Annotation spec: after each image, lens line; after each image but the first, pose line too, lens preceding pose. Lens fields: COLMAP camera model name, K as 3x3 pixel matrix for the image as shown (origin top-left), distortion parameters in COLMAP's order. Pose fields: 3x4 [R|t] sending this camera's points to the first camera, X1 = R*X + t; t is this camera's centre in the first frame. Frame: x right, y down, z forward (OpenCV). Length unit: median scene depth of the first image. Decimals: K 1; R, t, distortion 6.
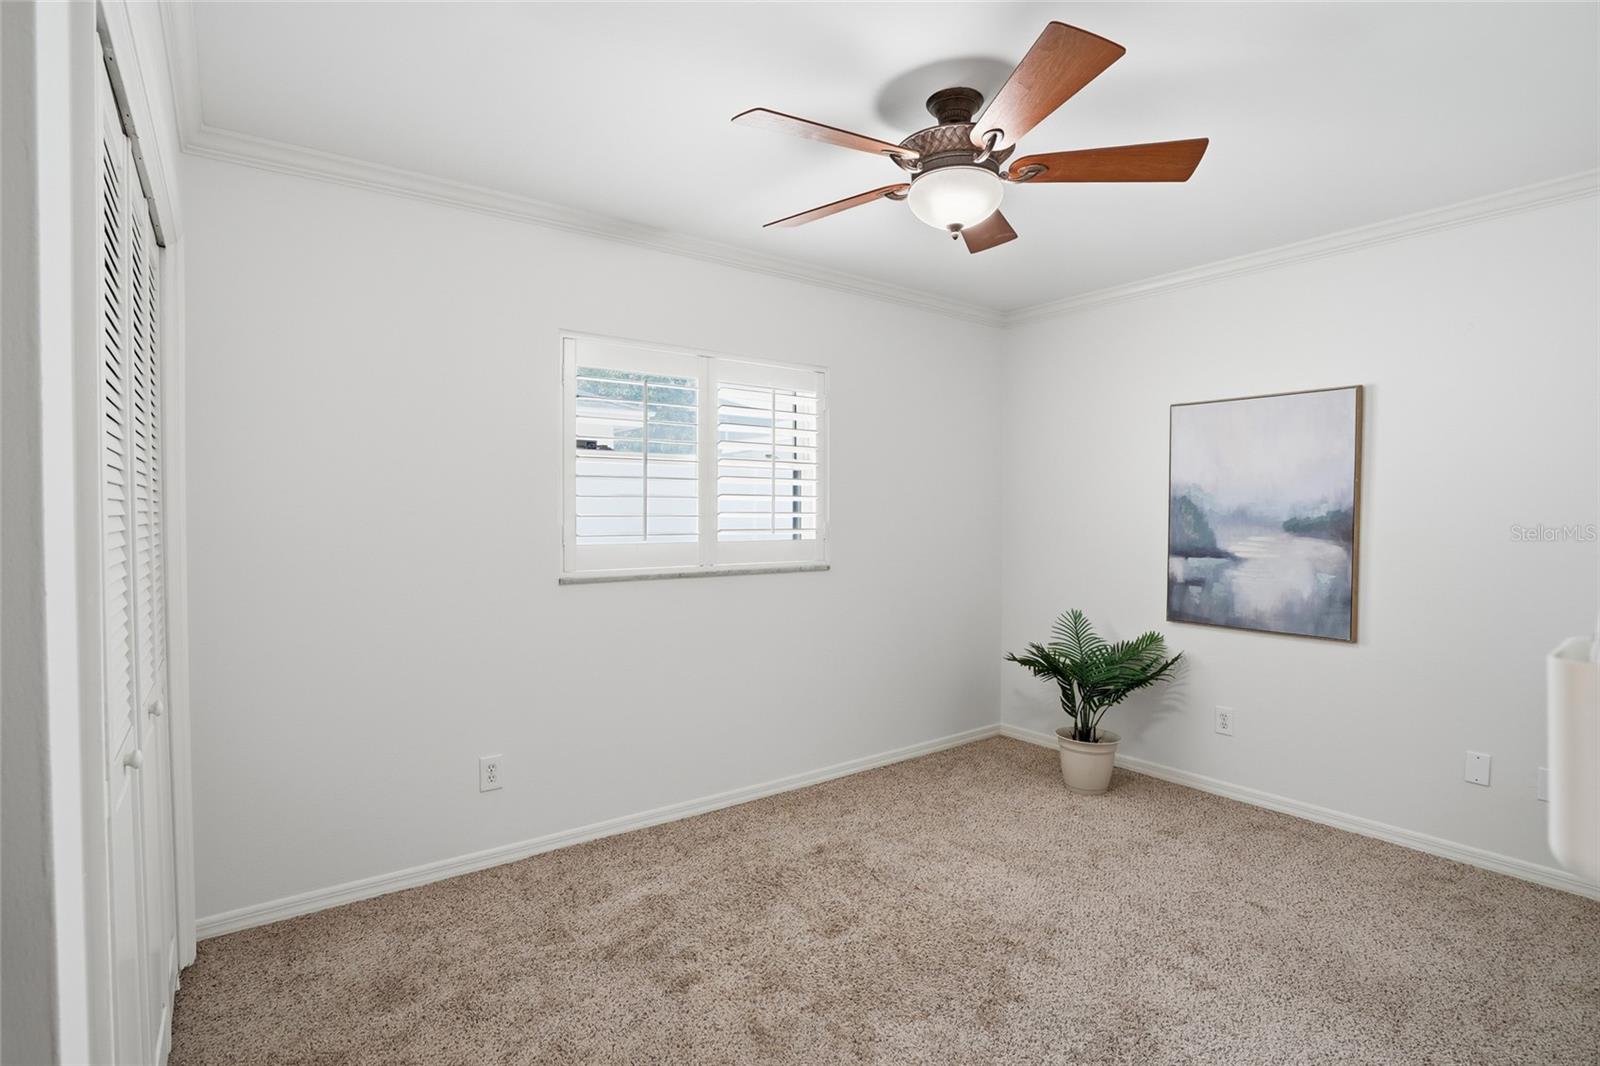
lens RADIAL K [[784.8, 0, 782.9], [0, 784.8, 511.5], [0, 0, 1]] dist [-0.052199, 0.000051]
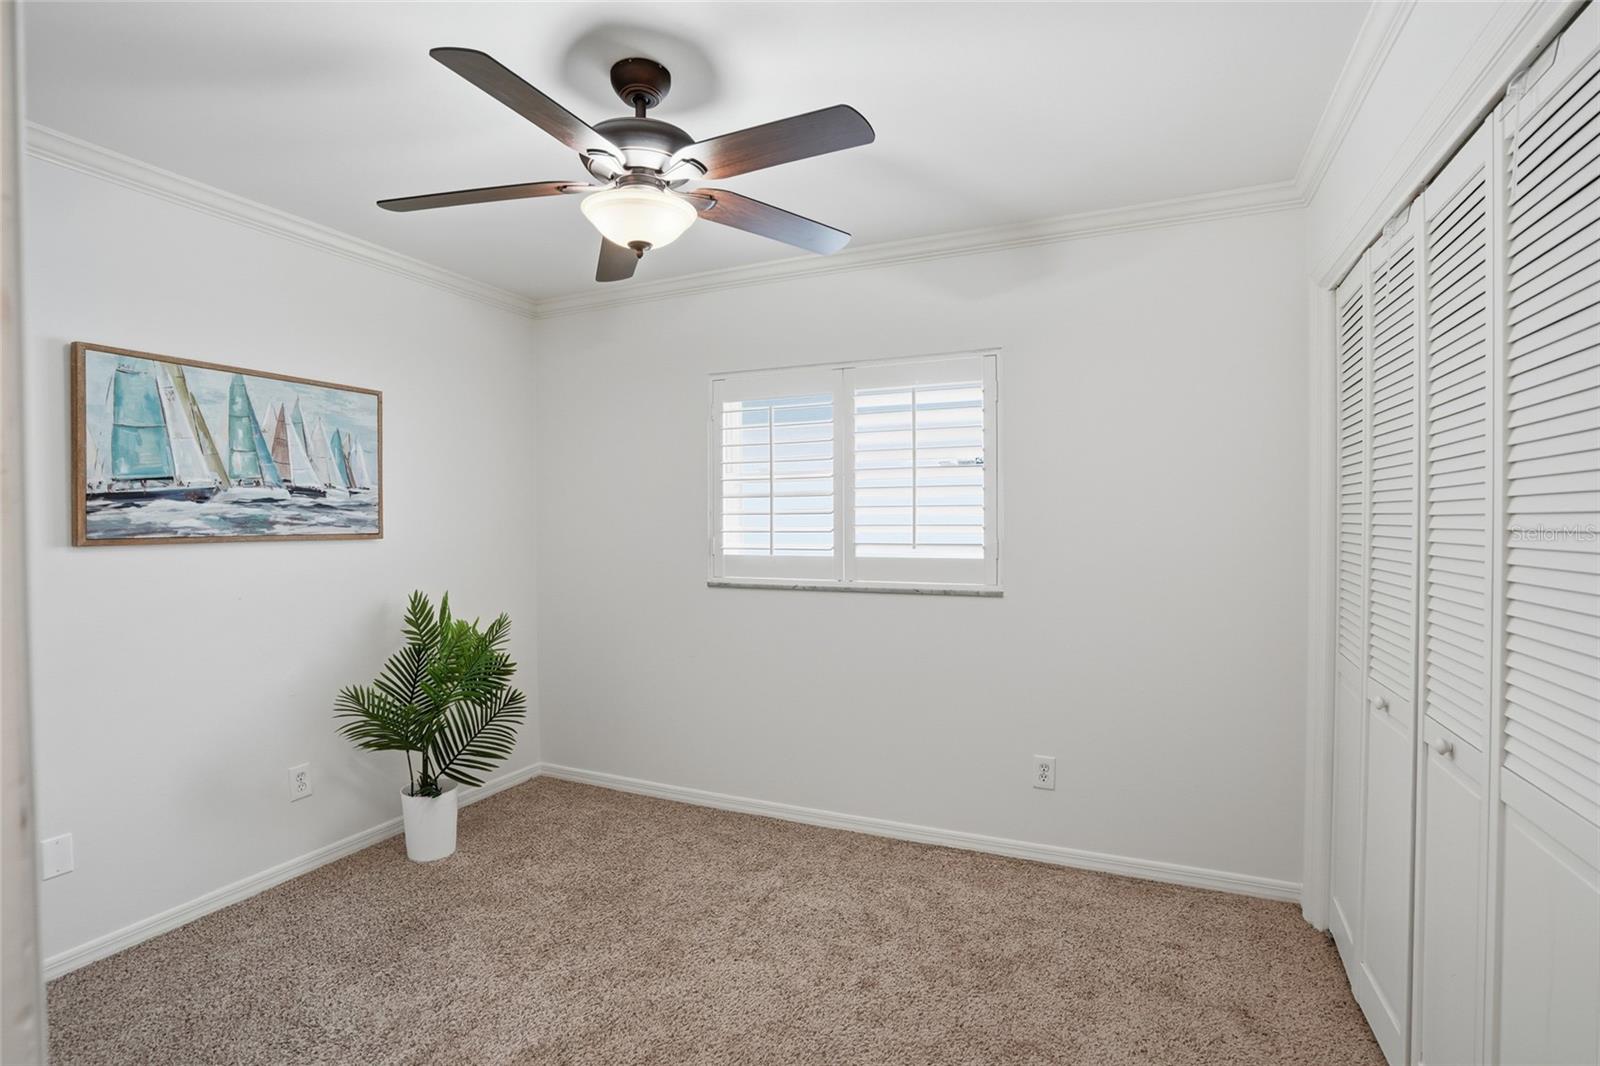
lens RADIAL K [[784.8, 0, 782.9], [0, 784.8, 511.5], [0, 0, 1]] dist [-0.052199, 0.000051]
pose [[0.514826, -0.001594, -0.857293, 0.696463], [0.010541, 0.999934, 0.004471, -0.022643], [0.857230, -0.011339, 0.514809, 0.425698]]
